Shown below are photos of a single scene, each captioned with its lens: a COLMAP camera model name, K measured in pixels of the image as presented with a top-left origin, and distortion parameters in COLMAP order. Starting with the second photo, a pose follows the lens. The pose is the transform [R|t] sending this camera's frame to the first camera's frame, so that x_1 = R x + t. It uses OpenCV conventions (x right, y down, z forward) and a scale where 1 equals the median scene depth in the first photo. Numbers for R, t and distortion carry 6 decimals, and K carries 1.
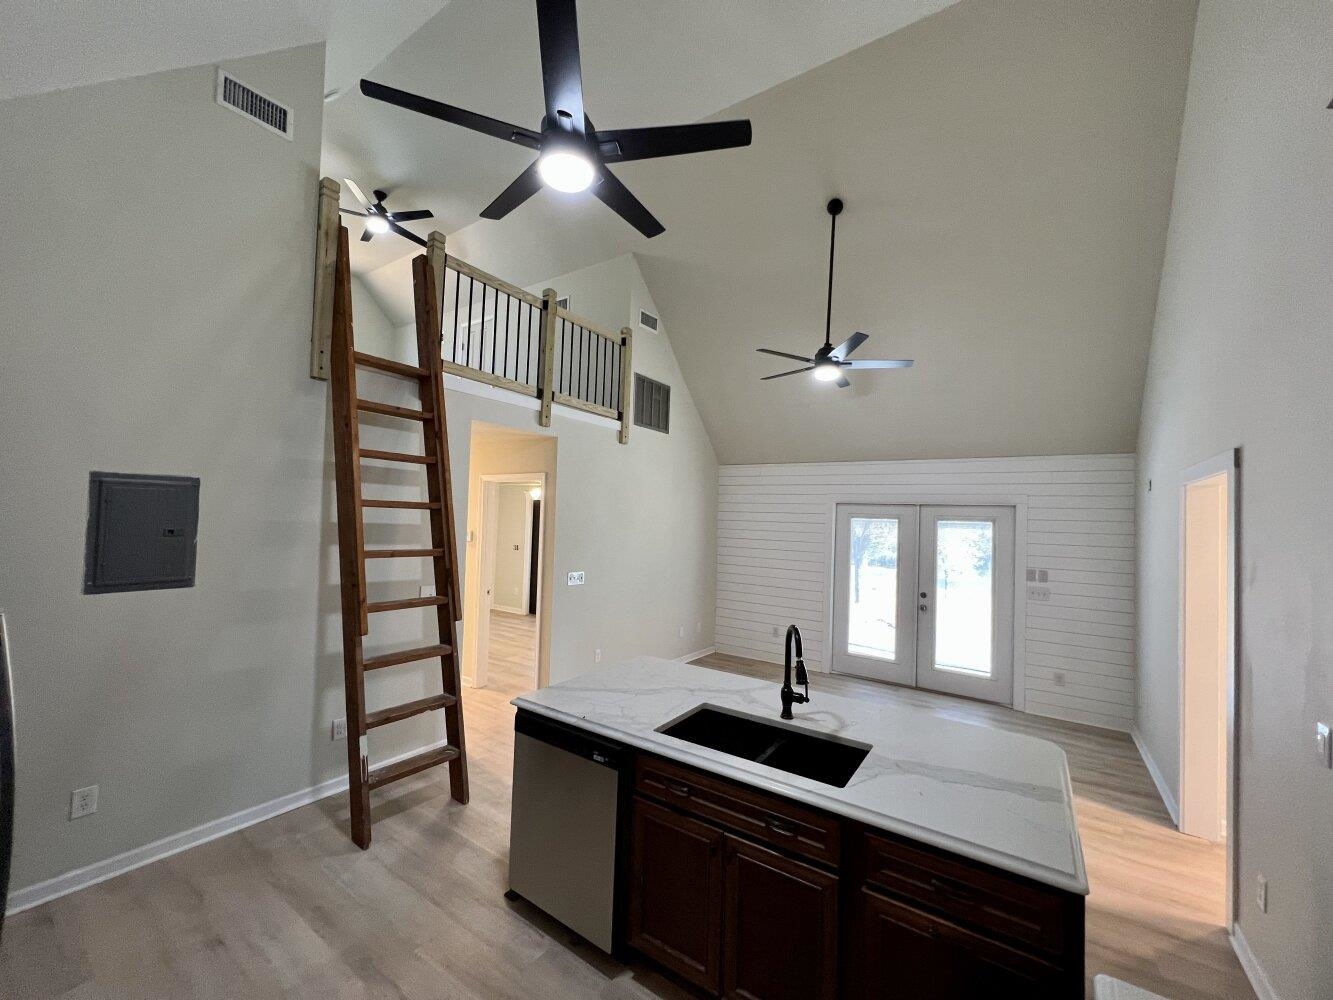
lens RADIAL K [[534.1, 0, 663.4], [0, 534.1, 500.1], [0, 0, 1]] dist [0.001188, 0.000061]
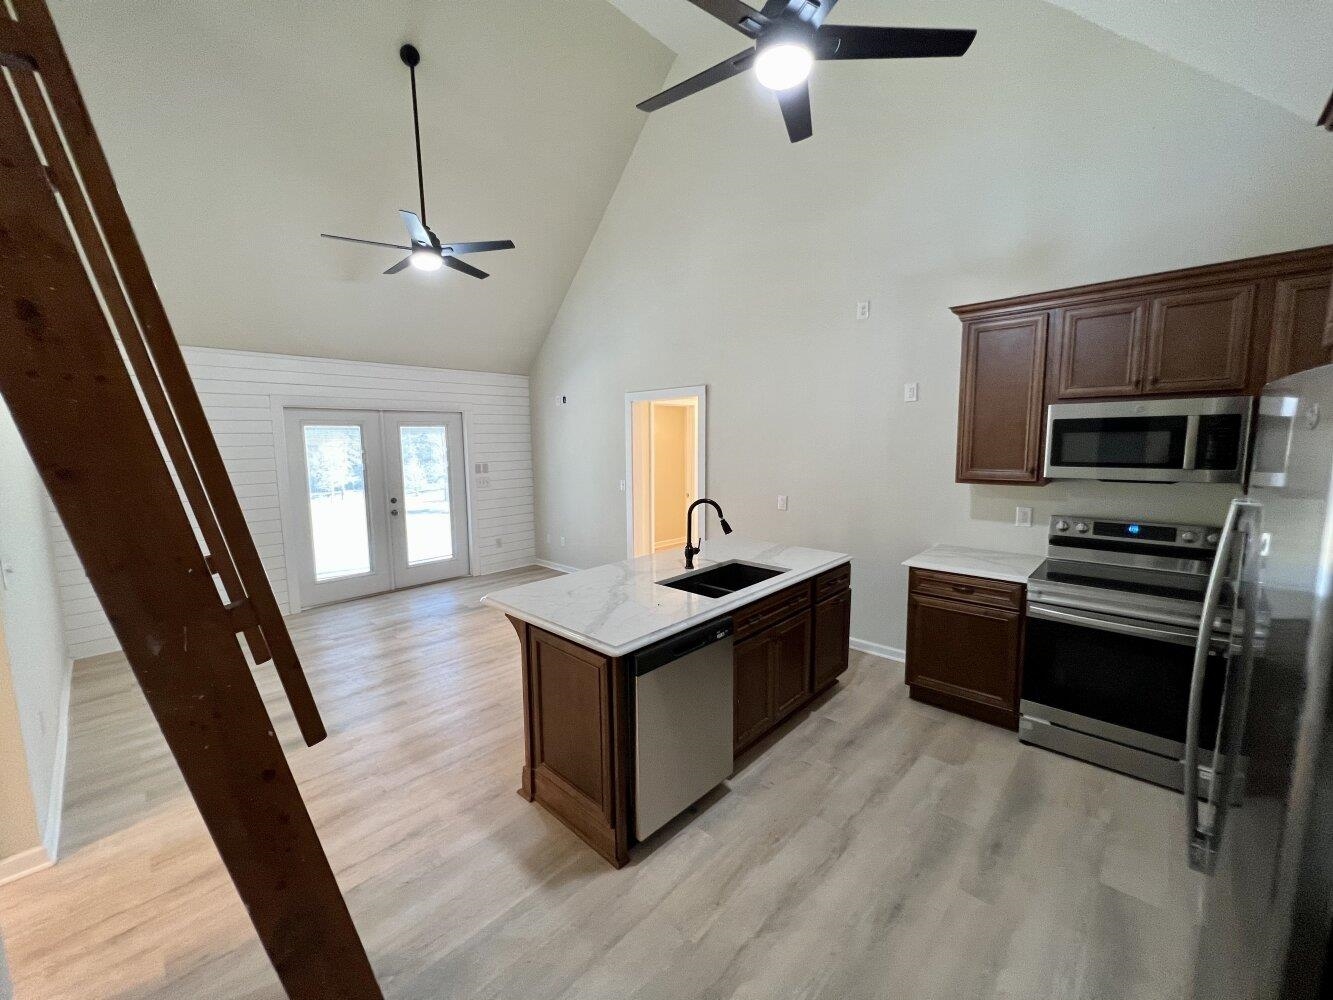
lens RADIAL K [[534.1, 0, 662.5], [0, 534.1, 498.1], [0, 0, 1]] dist [0.001188, 0.000061]
pose [[0.150958, -0.147961, 0.977404, -0.500500], [-0.018420, 0.988142, 0.152431, 0.010202], [-0.988369, -0.041014, 0.146442, 0.401854]]
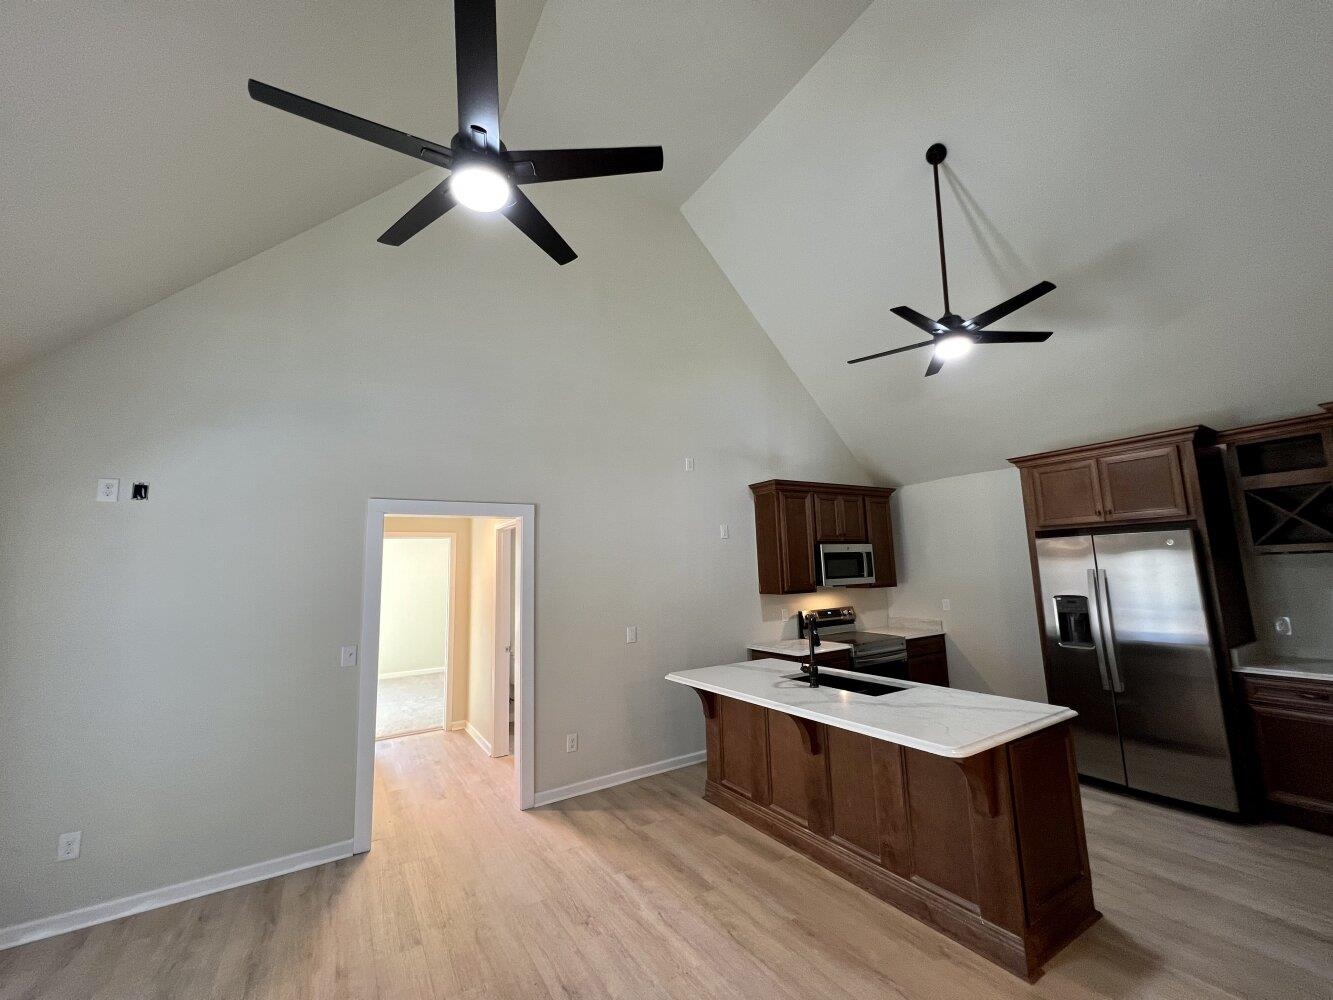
lens RADIAL K [[534.1, 0, 662.3], [0, 534.1, 498.3], [0, 0, 1]] dist [0.001188, 0.000061]
pose [[-0.915958, 0.050295, 0.398109, 0.008247], [-0.013717, 0.987610, -0.156329, 0.067628], [-0.401039, -0.148652, -0.903920, 1.133067]]
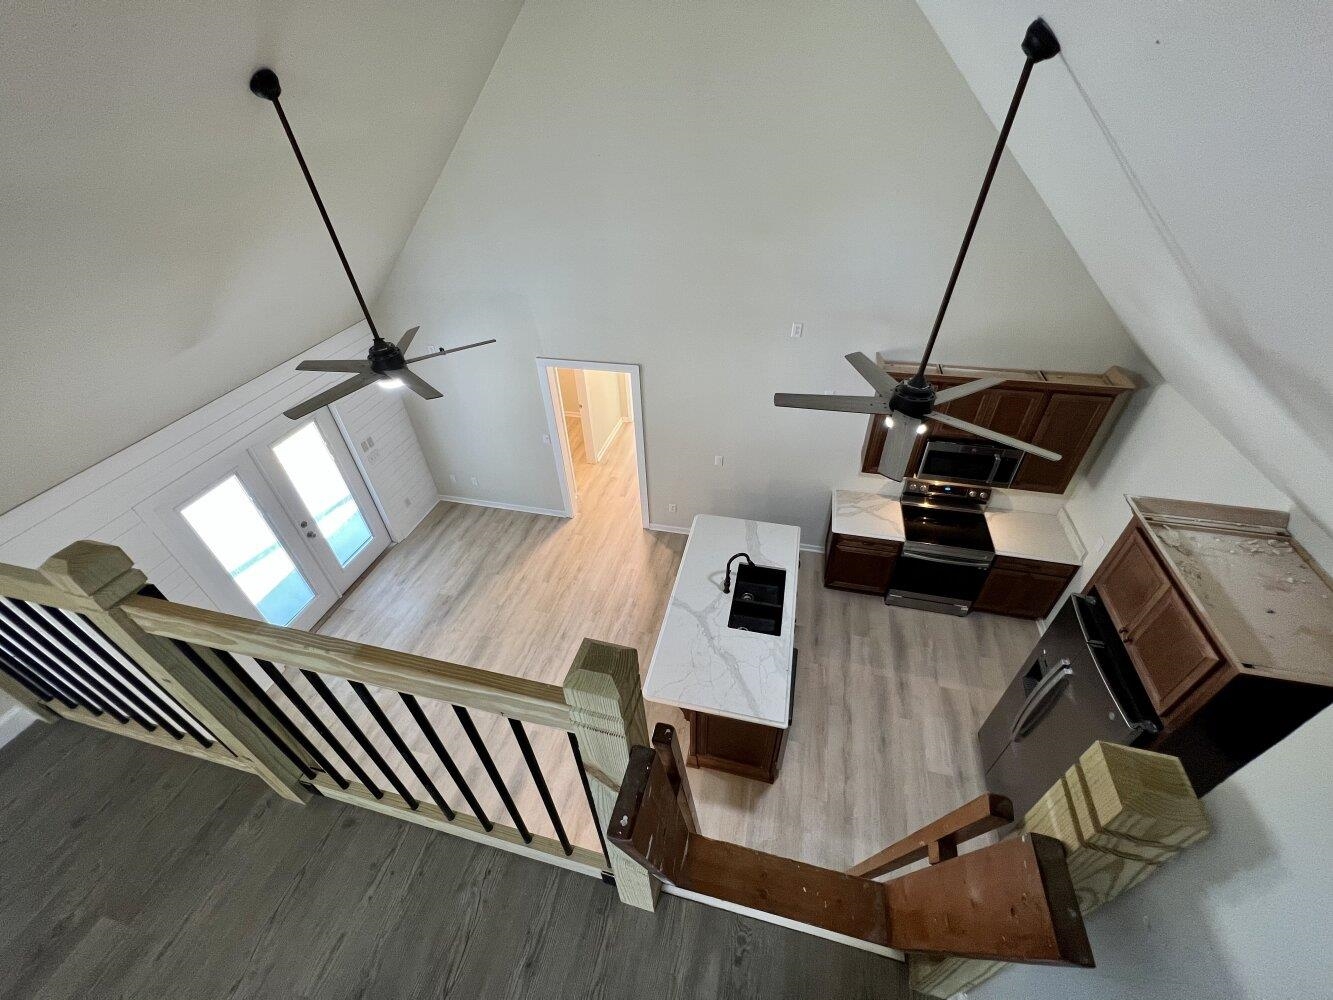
lens RADIAL K [[534.1, 0, 663.1], [0, 534.1, 497.1], [0, 0, 1]] dist [0.001188, 0.000061]
pose [[-0.350548, -0.599679, 0.719375, -0.414840], [-0.006973, 0.769766, 0.638288, -0.516485], [-0.936519, 0.218734, -0.274022, 0.774784]]
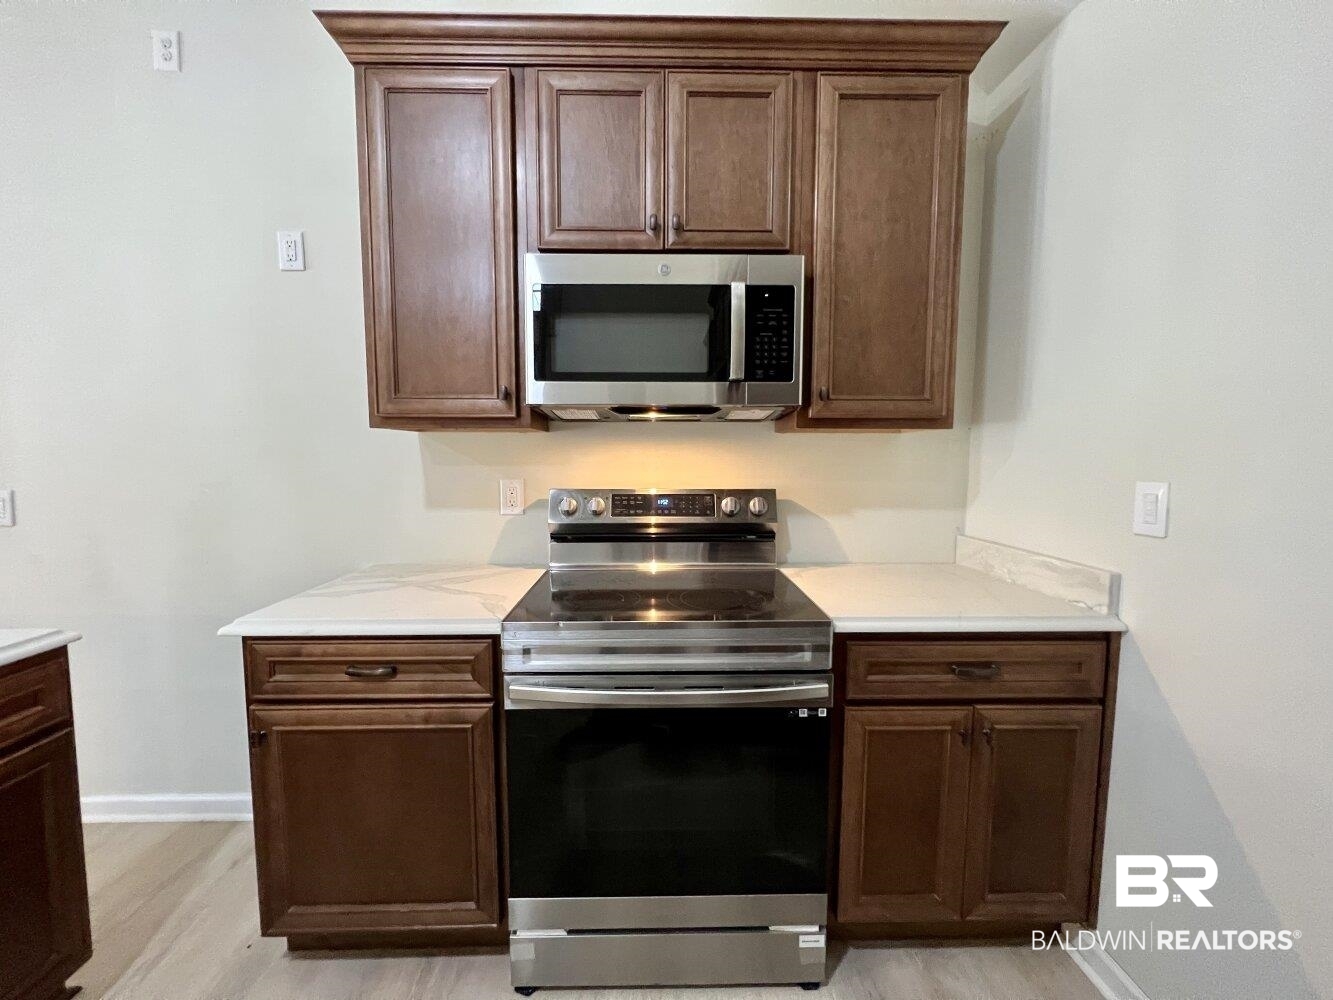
lens RADIAL K [[534.1, 0, 664.7], [0, 534.1, 497.8], [0, 0, 1]] dist [0.001188, 0.000061]
pose [[-0.590510, -0.099250, 0.800904, -0.140502], [-0.052910, 0.995035, 0.084296, 0.090794], [-0.805294, 0.007402, -0.592830, 0.186041]]
